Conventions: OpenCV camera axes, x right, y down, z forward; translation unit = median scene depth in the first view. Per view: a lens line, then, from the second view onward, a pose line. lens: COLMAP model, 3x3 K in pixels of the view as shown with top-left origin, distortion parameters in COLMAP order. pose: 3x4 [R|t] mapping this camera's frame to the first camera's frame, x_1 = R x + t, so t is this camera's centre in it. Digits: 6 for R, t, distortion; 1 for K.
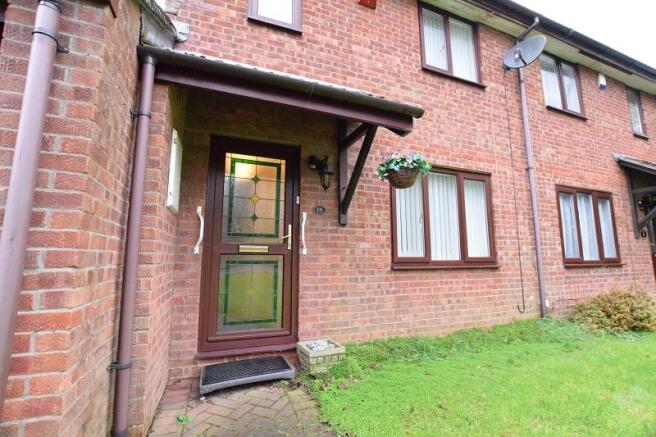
lens RADIAL K [[291.8, 0, 329.3], [0, 291.8, 219.0], [0, 0, 1]] dist [-0.033973, 0.004953]
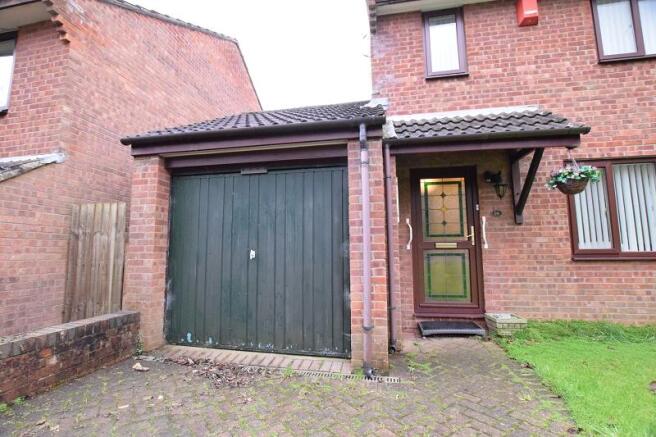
lens RADIAL K [[291.8, 0, 325.8], [0, 291.8, 220.2], [0, 0, 1]] dist [-0.033973, 0.004953]
pose [[0.847865, -0.062412, -0.526527, -0.004753], [0.079885, 0.996749, 0.010488, -0.075045], [0.524160, -0.050954, 0.850094, -0.464955]]
